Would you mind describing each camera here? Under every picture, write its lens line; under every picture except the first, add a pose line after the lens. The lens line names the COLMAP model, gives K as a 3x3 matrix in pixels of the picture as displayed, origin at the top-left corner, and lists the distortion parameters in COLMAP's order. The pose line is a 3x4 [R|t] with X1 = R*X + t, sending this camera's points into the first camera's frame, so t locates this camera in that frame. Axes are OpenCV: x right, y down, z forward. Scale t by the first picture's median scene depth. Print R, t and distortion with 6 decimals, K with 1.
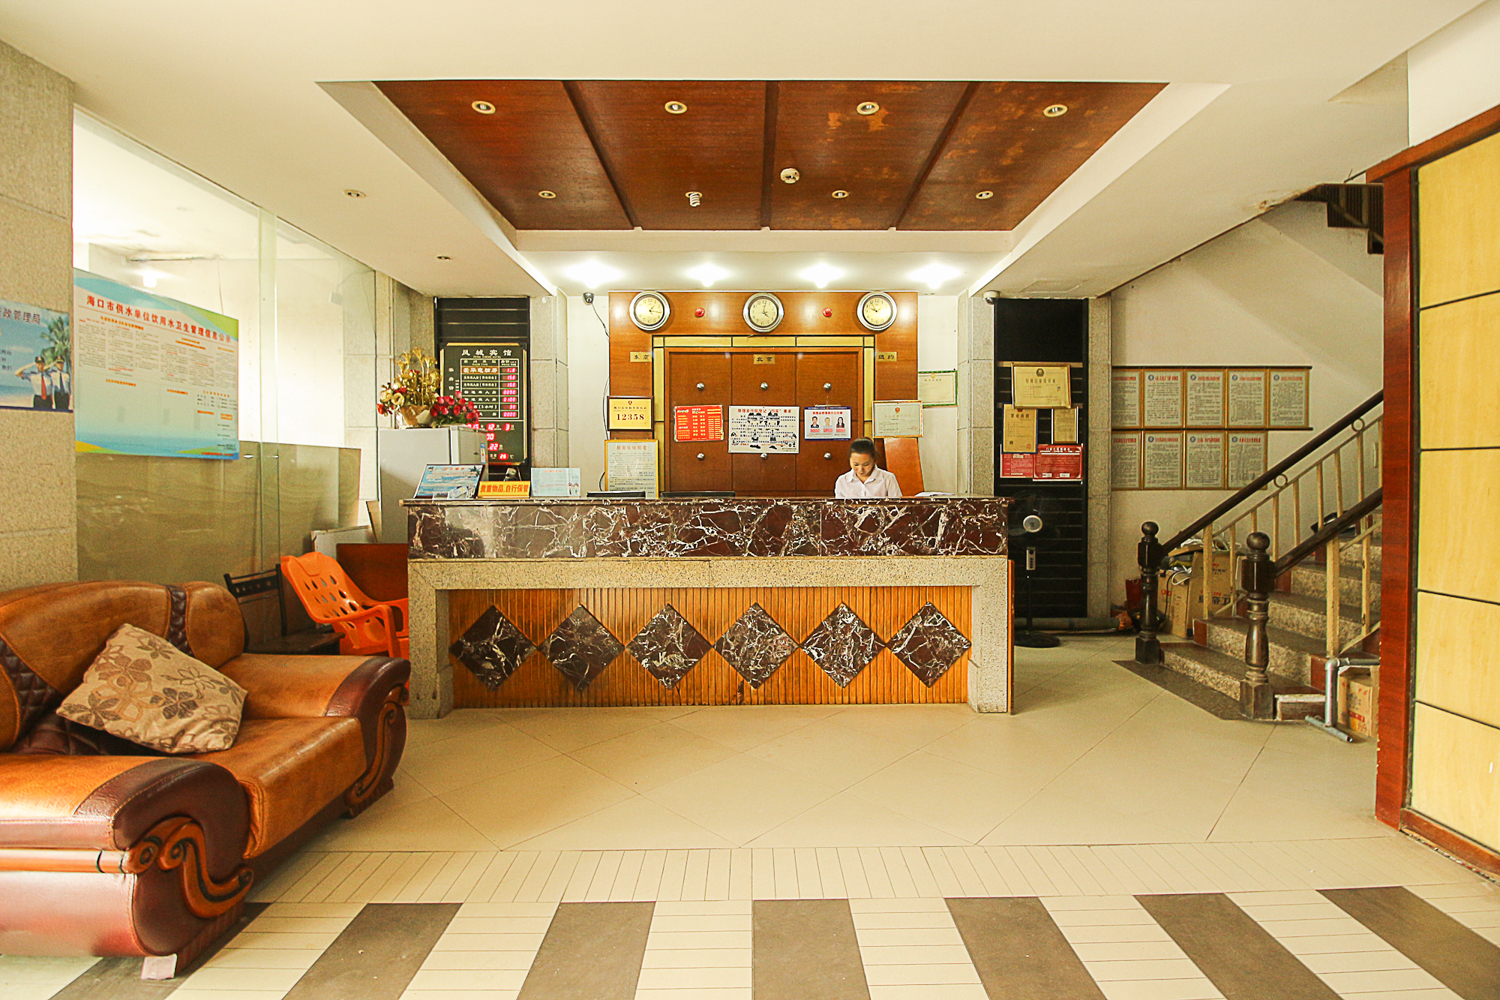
lens RADIAL K [[612.8, 0, 754.0], [0, 612.8, 474.4], [0, 0, 1]] dist [0.001788, -0.007862]
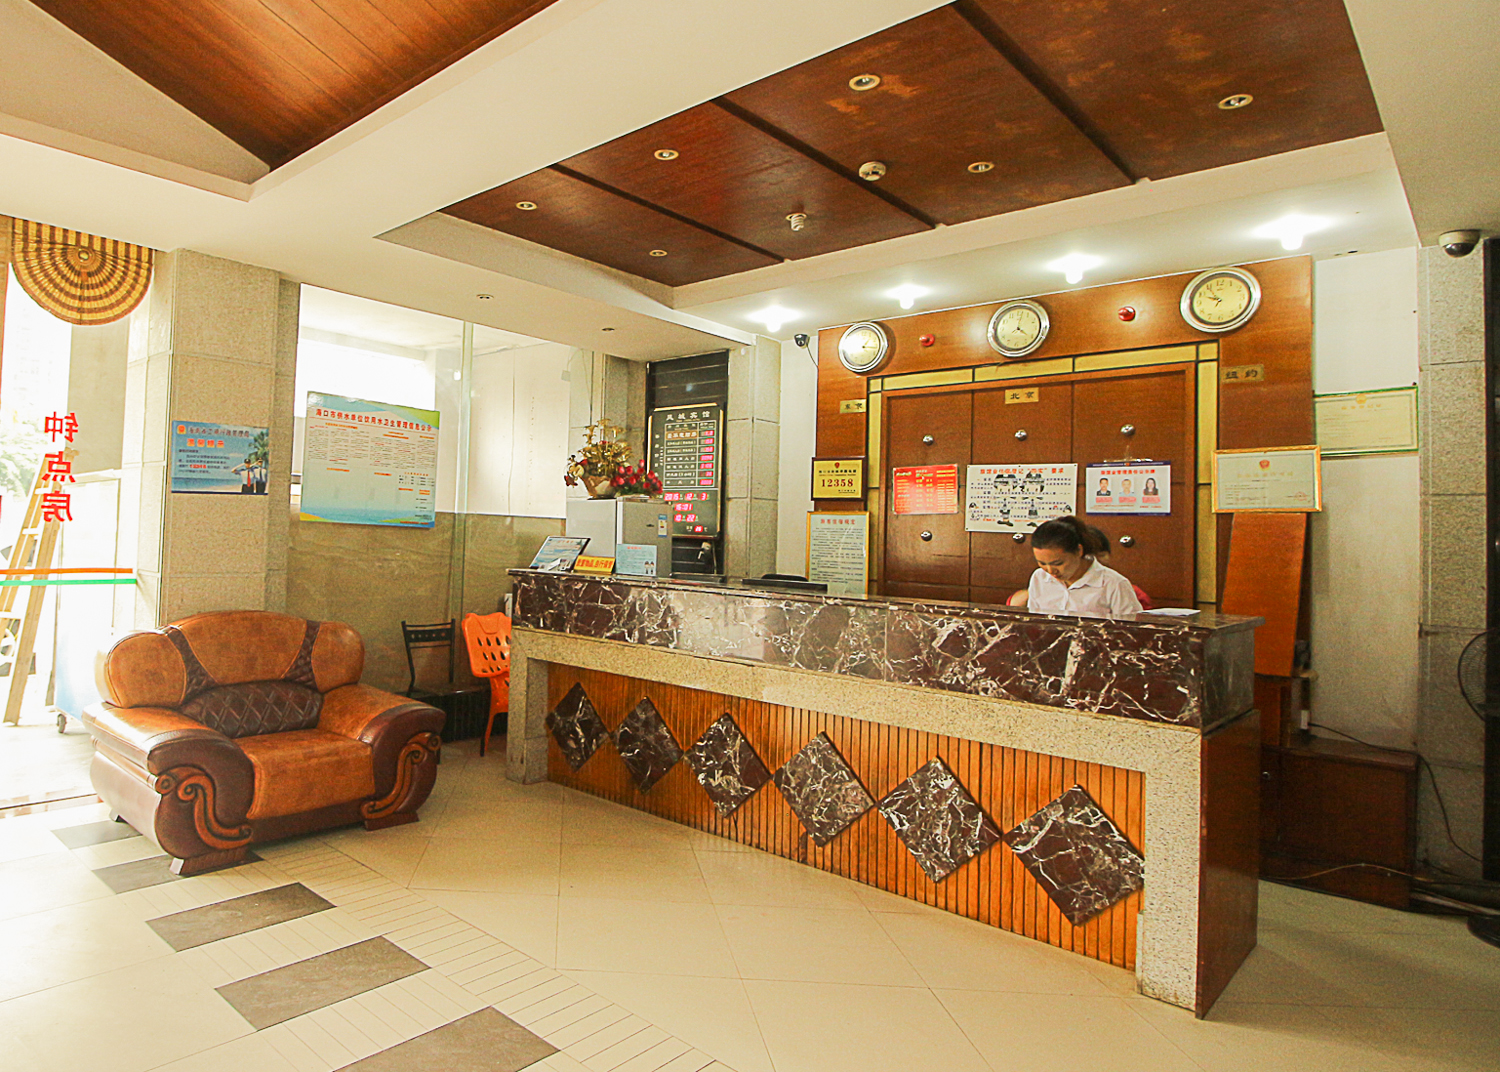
lens RADIAL K [[879.9, 0, 749.2], [0, 879.9, 496.0], [0, 0, 1]] dist [-0.005381, -0.001045]
pose [[0.744152, 0.000958, -0.668009, 0.647438], [-0.041112, 0.998169, -0.044368, -0.029353], [0.666744, 0.060480, 0.742829, 0.109670]]
